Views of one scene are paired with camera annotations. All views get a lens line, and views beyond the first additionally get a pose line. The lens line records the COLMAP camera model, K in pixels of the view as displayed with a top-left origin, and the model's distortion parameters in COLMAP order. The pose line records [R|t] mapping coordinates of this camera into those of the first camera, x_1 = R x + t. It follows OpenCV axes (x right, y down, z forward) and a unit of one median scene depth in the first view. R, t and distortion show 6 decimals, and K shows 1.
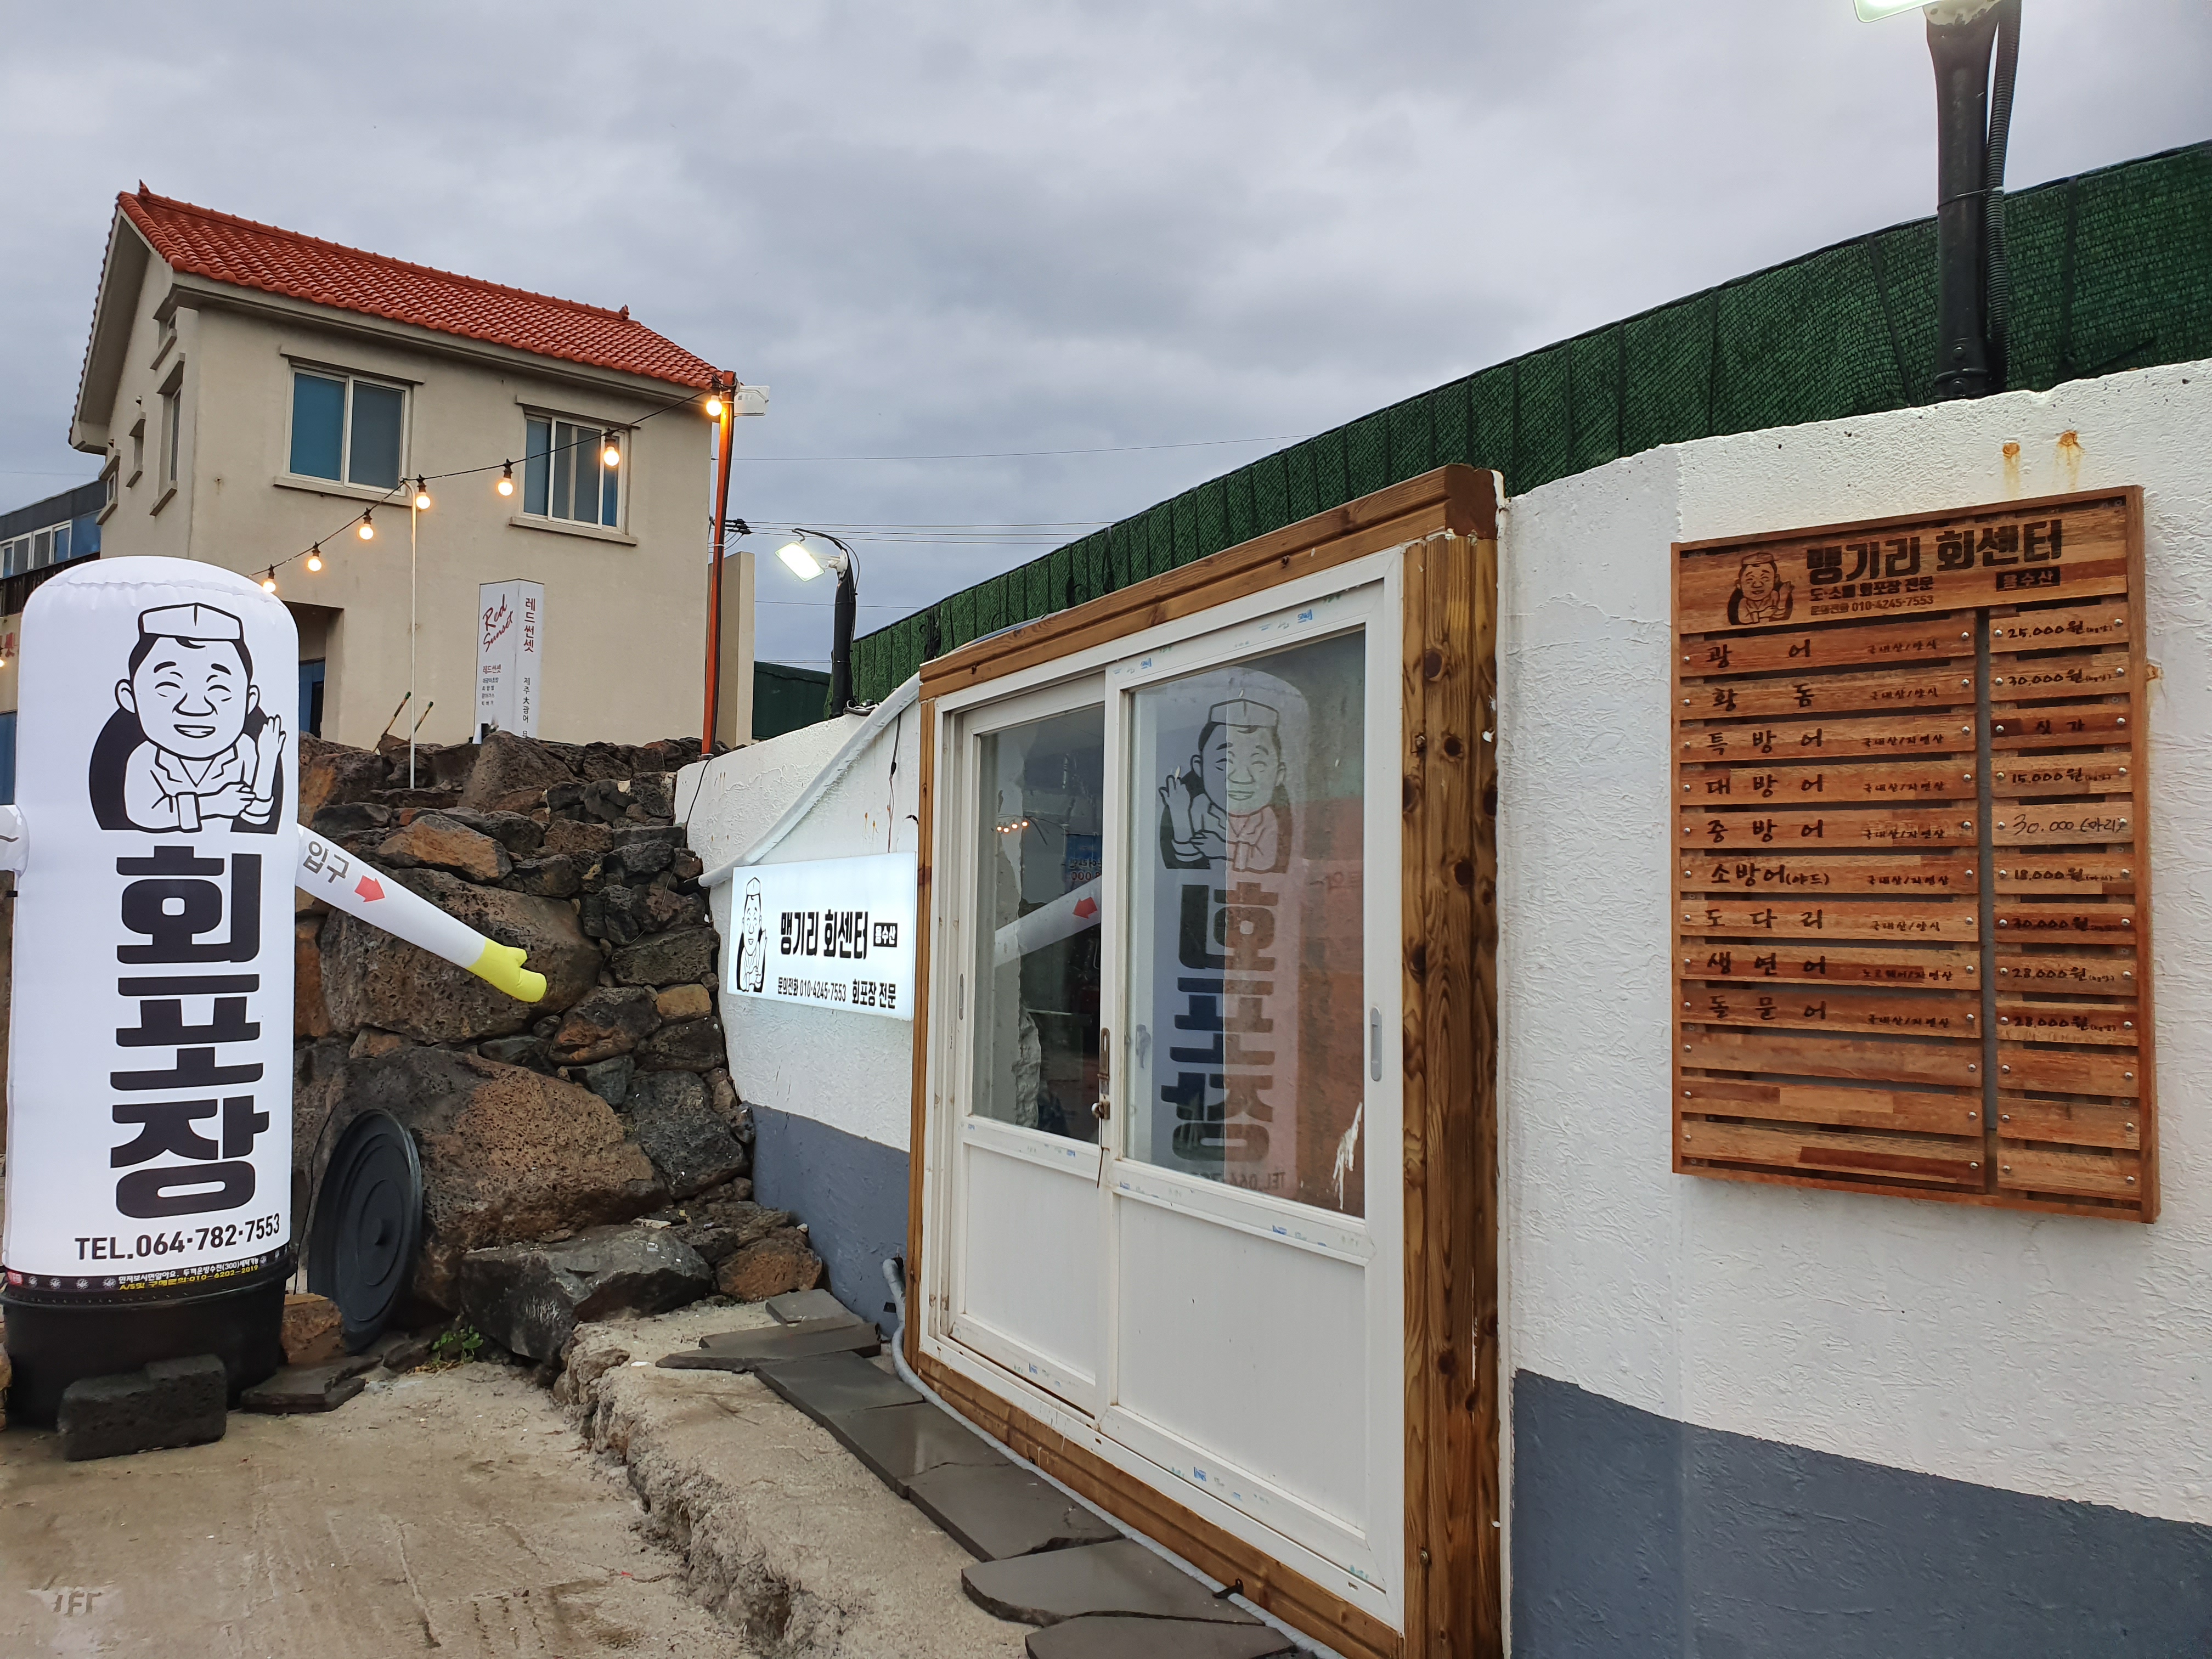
lens RADIAL K [[1693.5, 0, 1106.0], [0, 1693.5, 829.5], [0, 0, 1]] dist [0.071942, 0.003542]
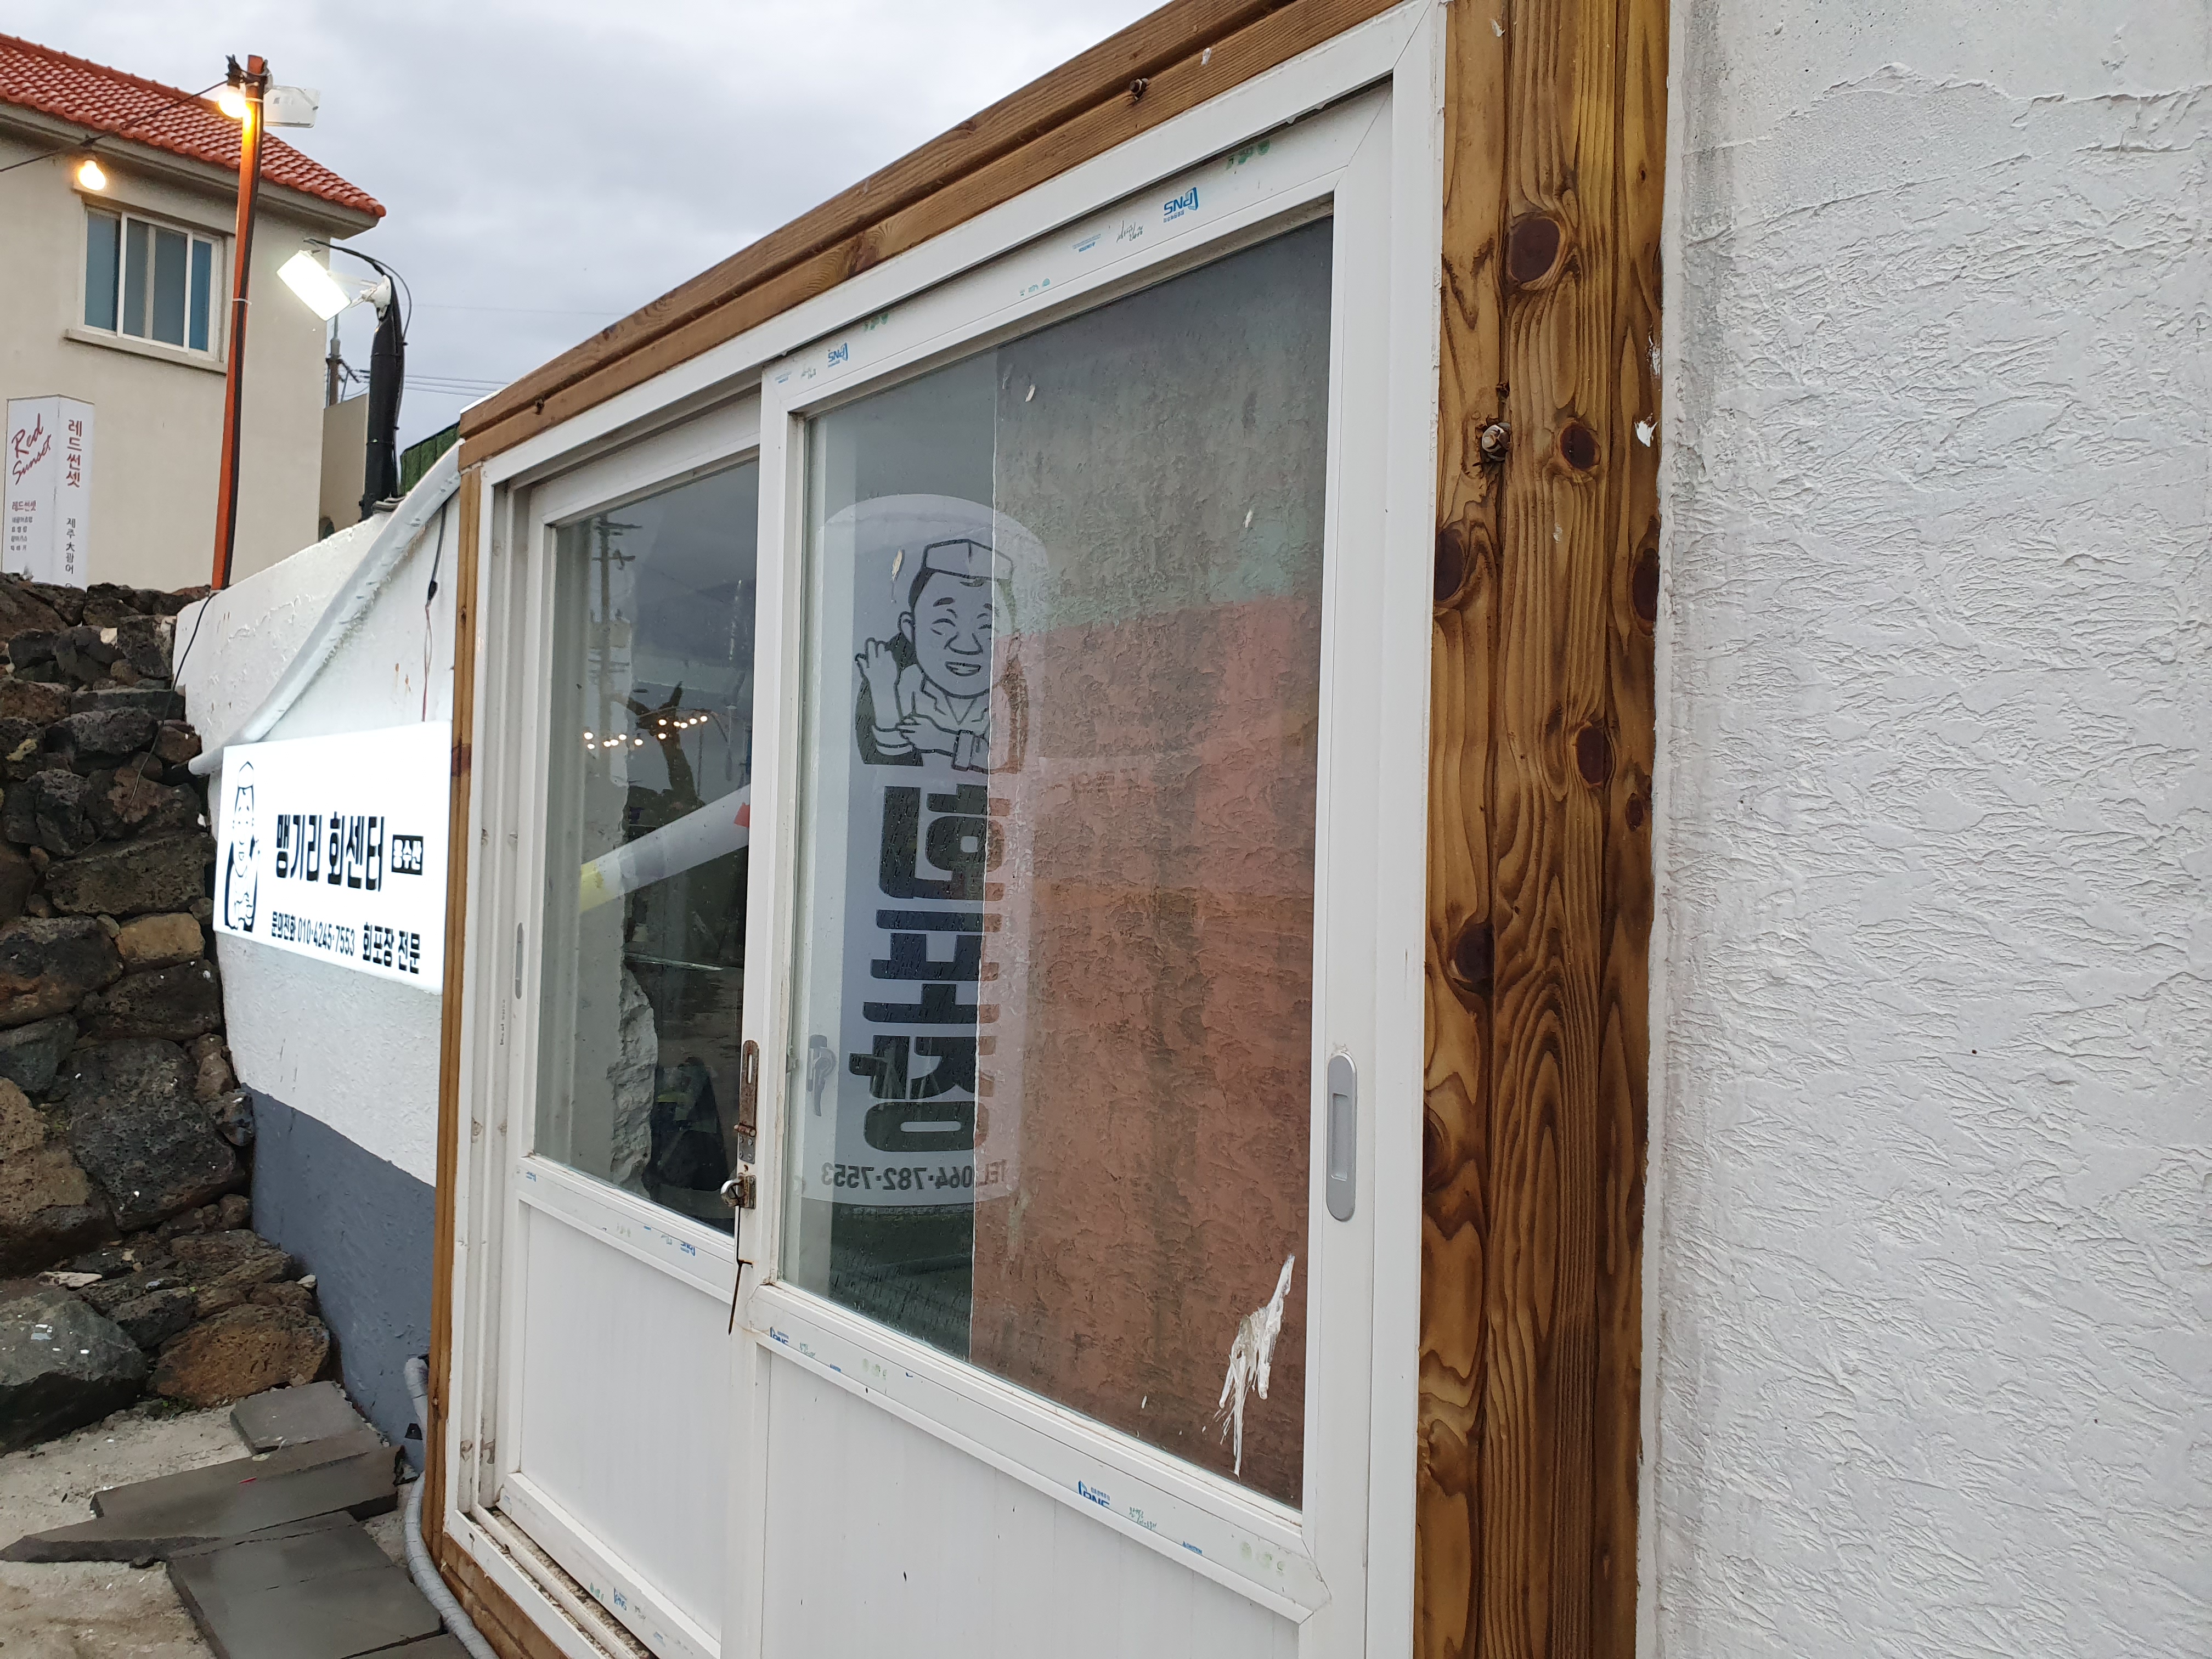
lens RADIAL K [[1706.7, 0, 1105.7], [0, 1706.7, 823.9], [0, 0, 1]] dist [0.016859, 0.004424]
pose [[0.983840, 0.016211, 0.178312, 0.016343], [-0.025286, 0.998491, 0.048745, 0.023183], [-0.177253, -0.052466, 0.982766, 0.556567]]
